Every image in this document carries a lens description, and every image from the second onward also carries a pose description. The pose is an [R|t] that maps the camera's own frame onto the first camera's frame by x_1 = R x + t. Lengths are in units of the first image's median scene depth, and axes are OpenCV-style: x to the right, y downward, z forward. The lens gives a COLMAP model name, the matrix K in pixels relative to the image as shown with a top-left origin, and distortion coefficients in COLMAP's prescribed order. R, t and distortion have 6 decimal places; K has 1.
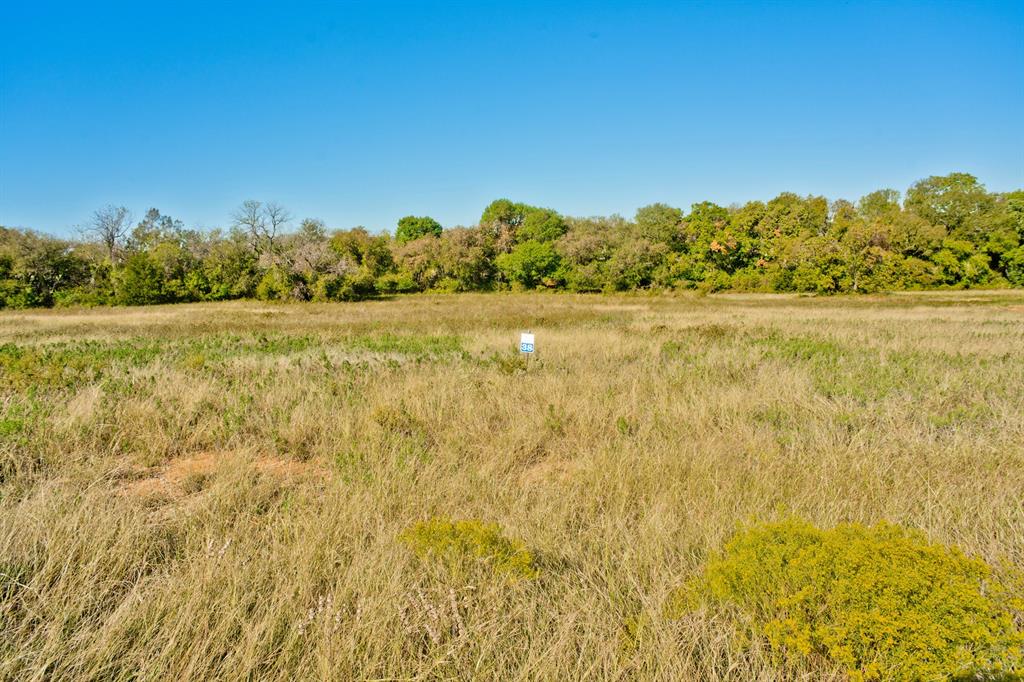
lens RADIAL K [[601.2, 0, 504.3], [0, 601.2, 340.0], [0, 0, 1]] dist [-0.101948, 0.074334]
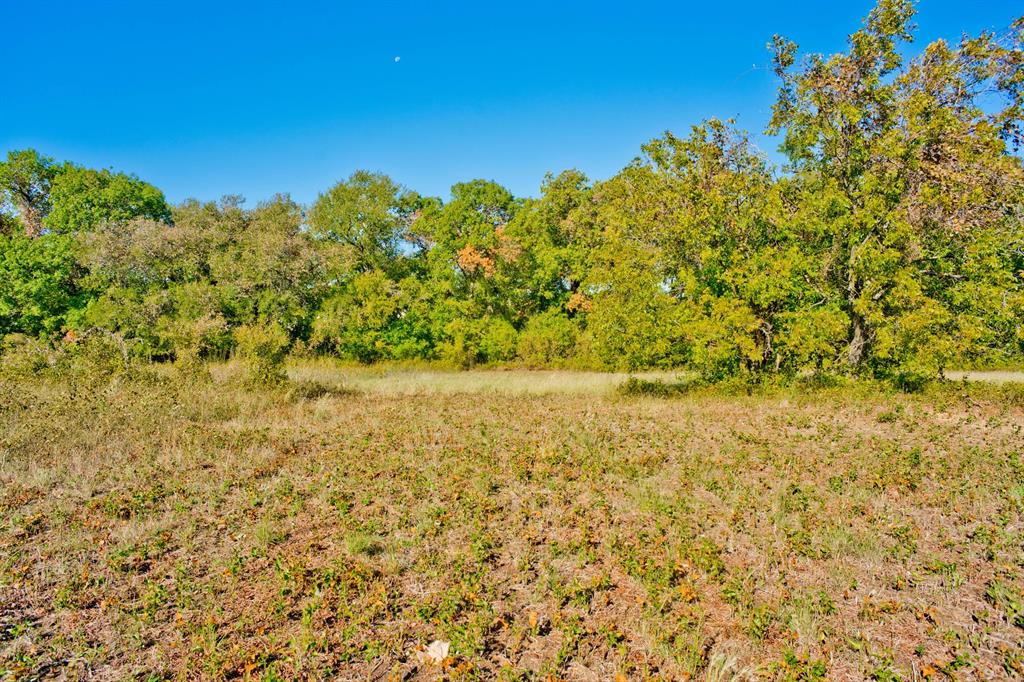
lens RADIAL K [[591.3, 0, 505.5], [0, 591.3, 339.7], [0, 0, 1]] dist [-0.103533, 0.069365]
pose [[0.988280, 0.026123, 0.150398, 0.312643], [-0.007232, 0.992155, -0.124805, -0.046778], [-0.152479, 0.122255, 0.980716, 0.576012]]
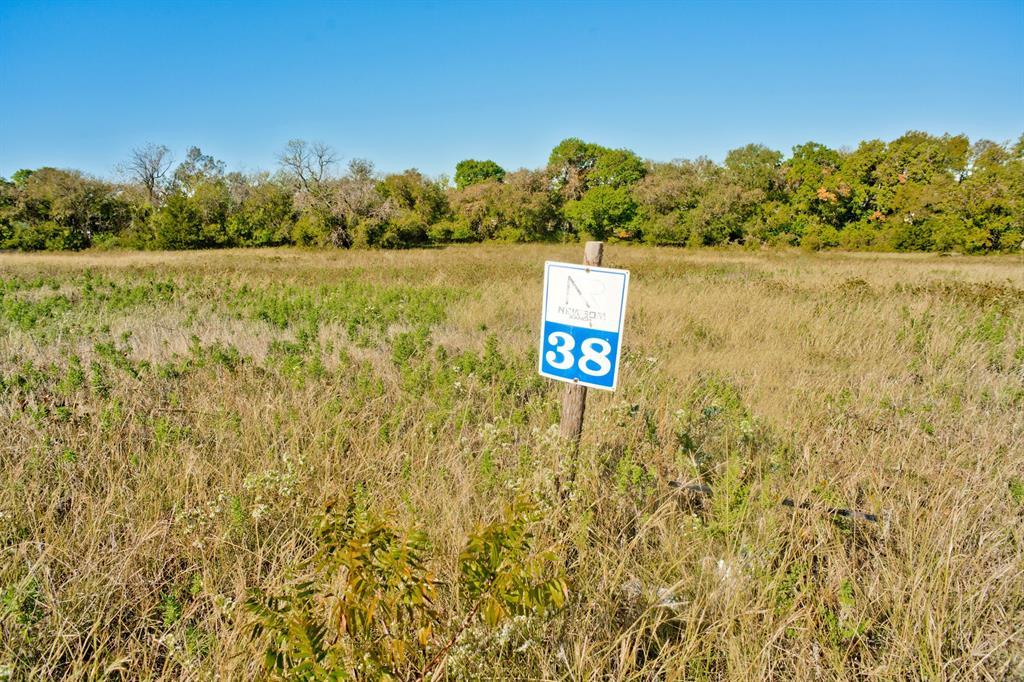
lens RADIAL K [[591.3, 0, 505.5], [0, 591.3, 339.7], [0, 0, 1]] dist [-0.103533, 0.069365]
pose [[0.993319, 0.036093, -0.109611, 0.004379], [-0.028031, 0.996848, 0.074217, -0.000539], [0.111944, -0.070648, 0.991200, 0.122181]]
